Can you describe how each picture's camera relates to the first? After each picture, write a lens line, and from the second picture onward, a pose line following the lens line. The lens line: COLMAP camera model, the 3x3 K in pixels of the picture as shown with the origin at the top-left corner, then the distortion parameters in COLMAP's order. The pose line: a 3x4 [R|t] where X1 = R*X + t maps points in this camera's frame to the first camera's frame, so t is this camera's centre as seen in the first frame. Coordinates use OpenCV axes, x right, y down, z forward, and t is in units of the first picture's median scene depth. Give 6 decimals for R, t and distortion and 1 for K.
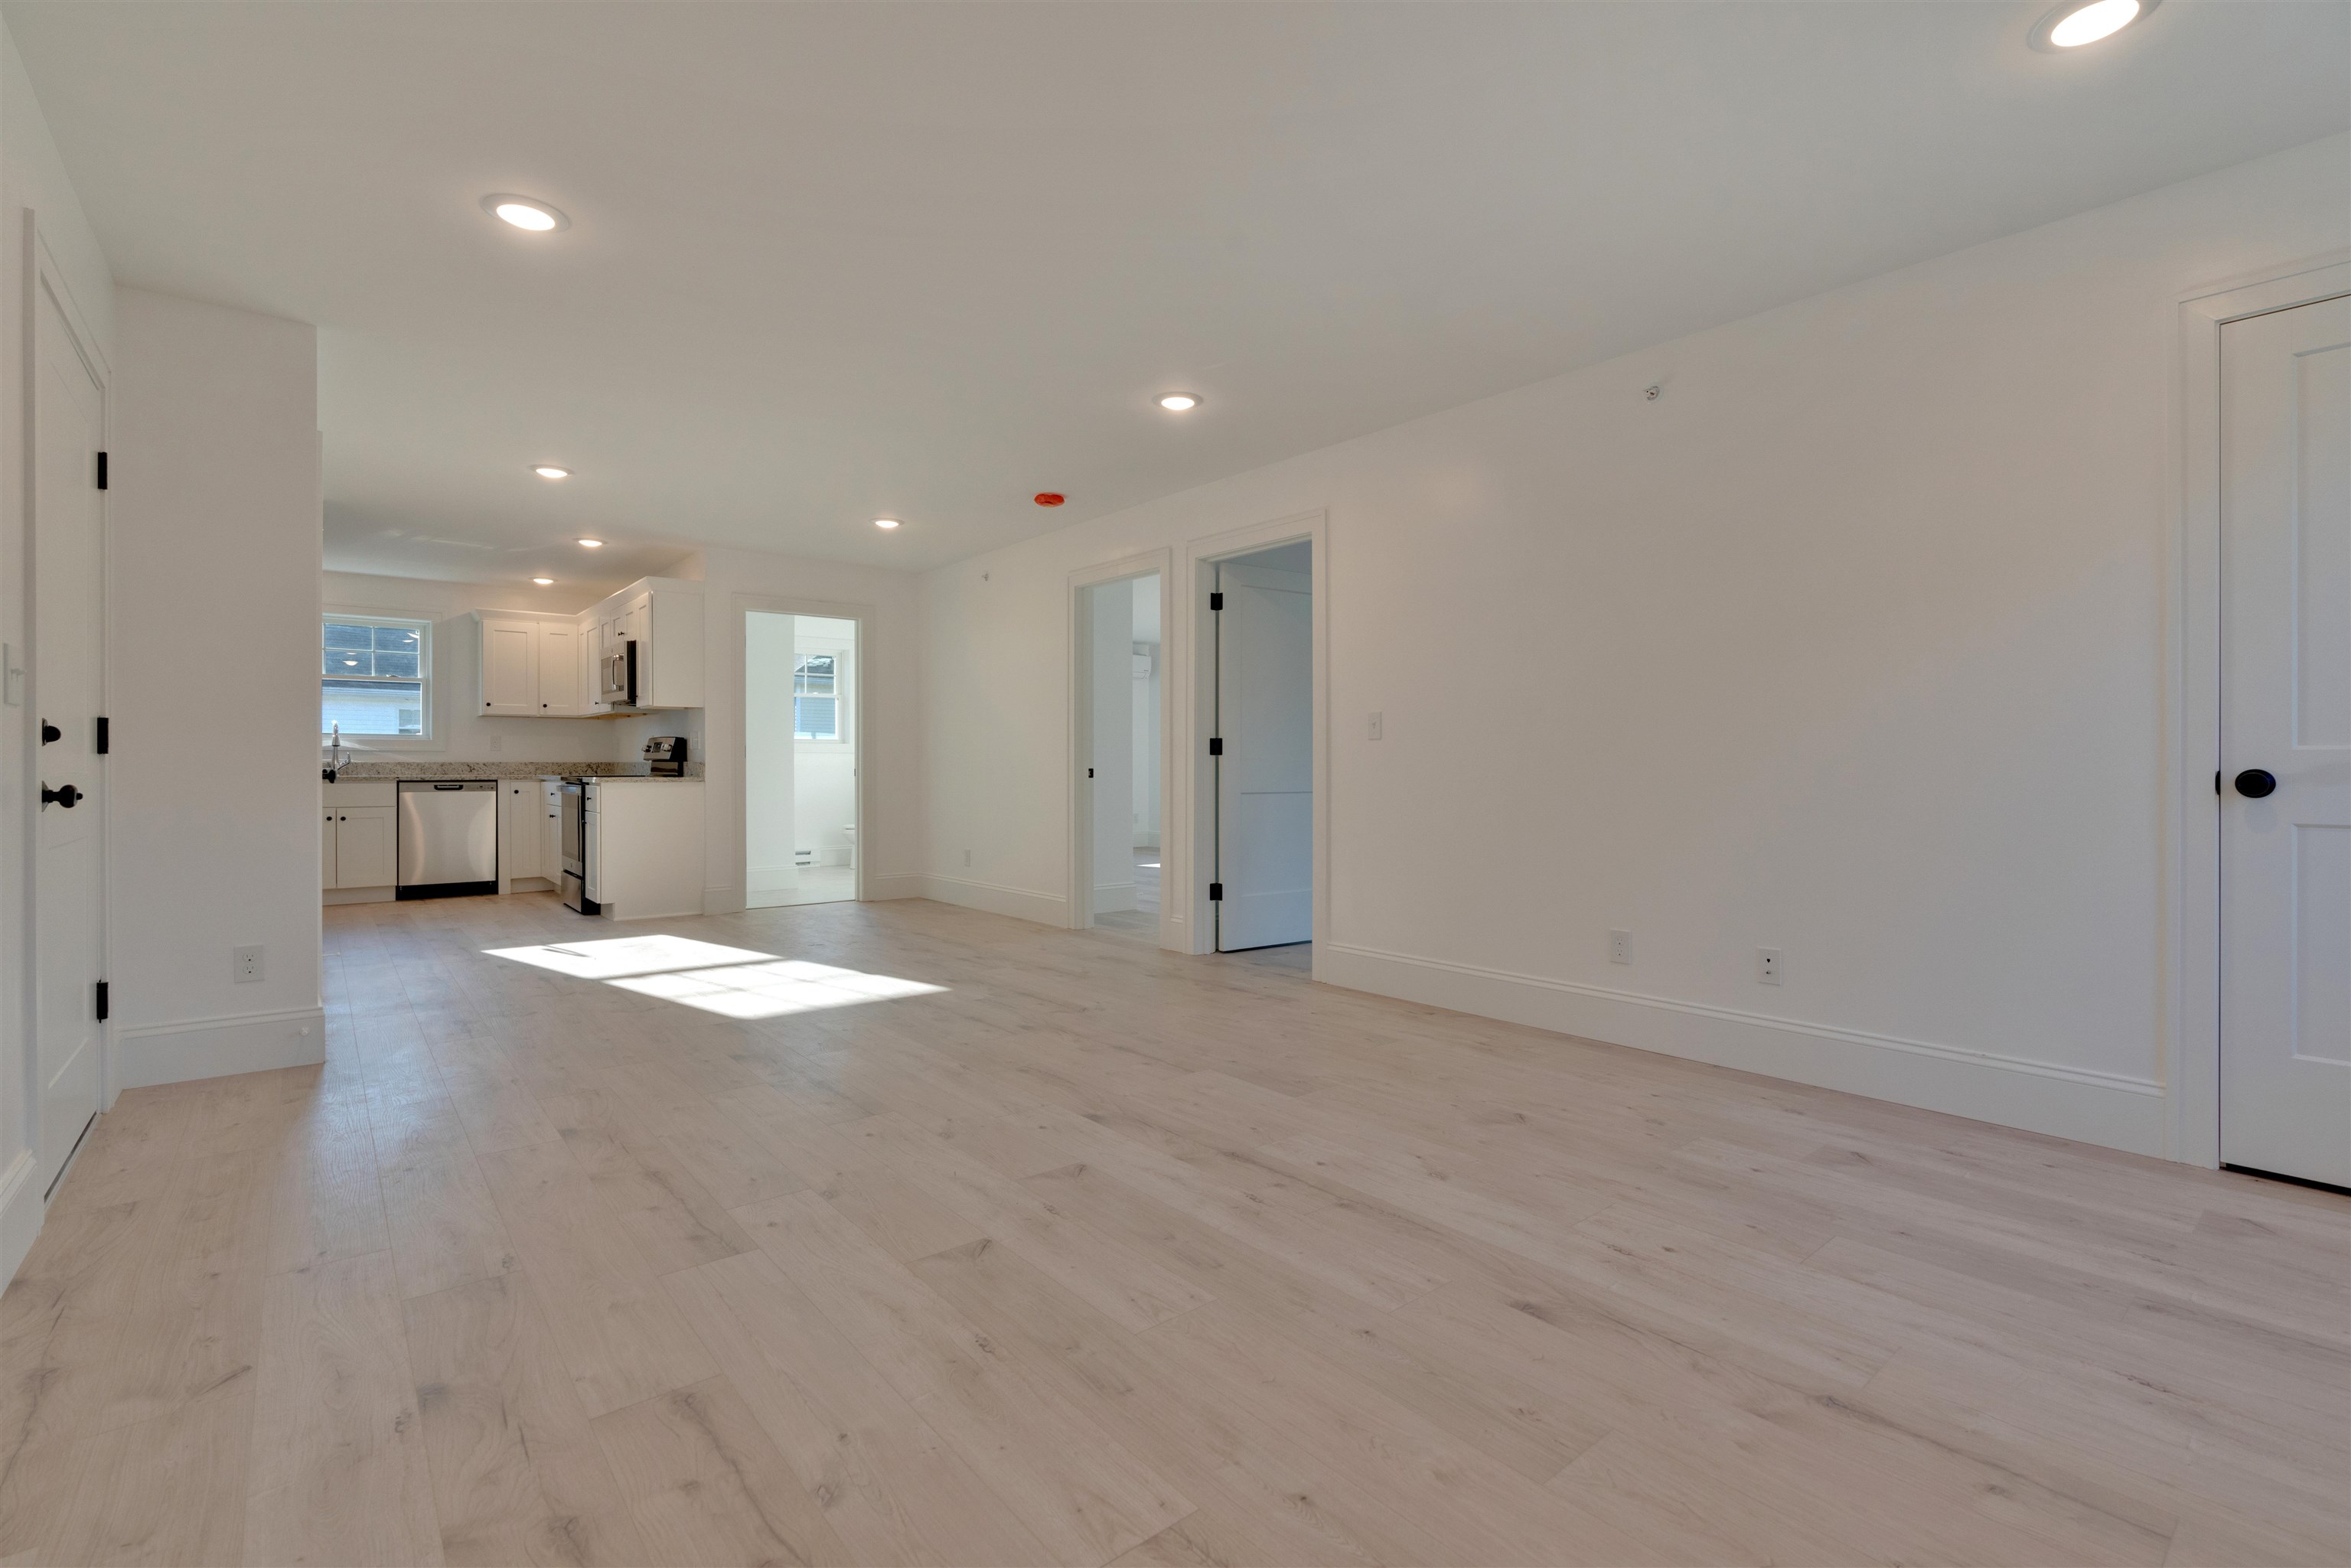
lens RADIAL K [[1070.0, 0, 1190.2], [0, 1070.0, 765.1], [0, 0, 1]] dist [-0.012696, 0.002301]
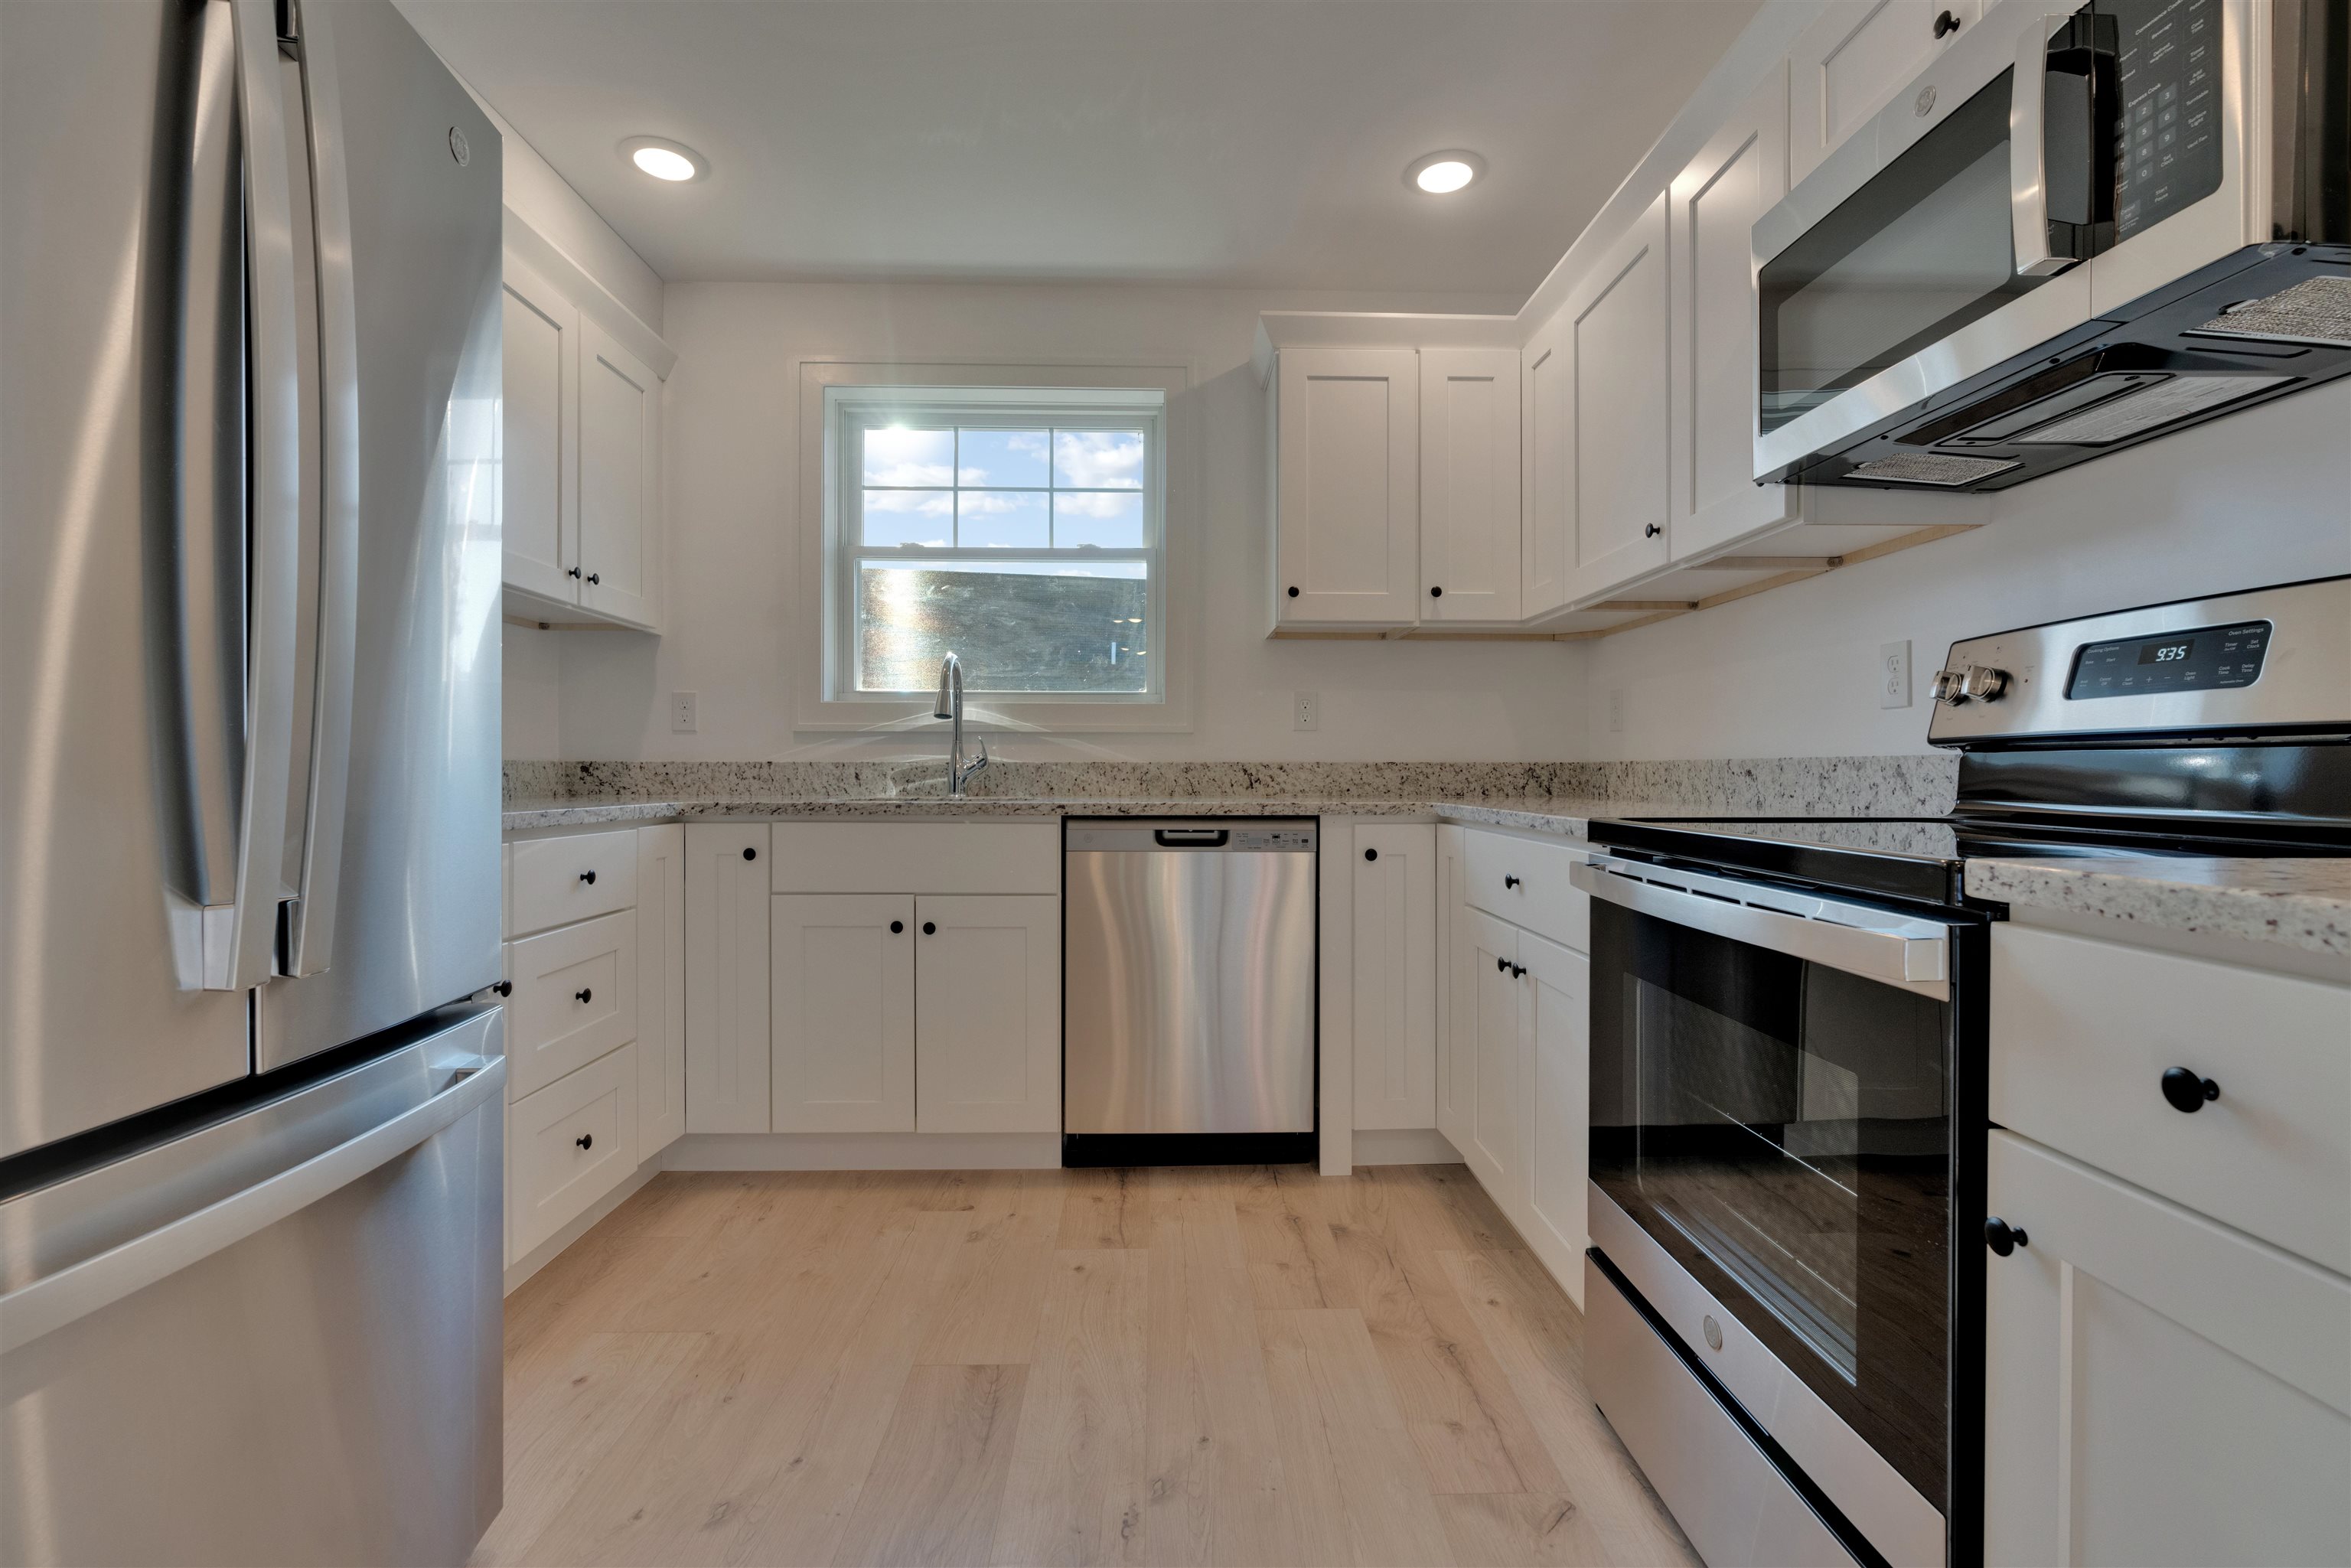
lens RADIAL K [[1070.0, 0, 1179.9], [0, 1070.0, 776.2], [0, 0, 1]] dist [-0.012696, 0.002301]
pose [[0.787592, 0.004165, -0.616183, -0.485791], [-0.002330, 0.999990, 0.003781, 0.000745], [0.616192, -0.001542, 0.787594, 0.721931]]
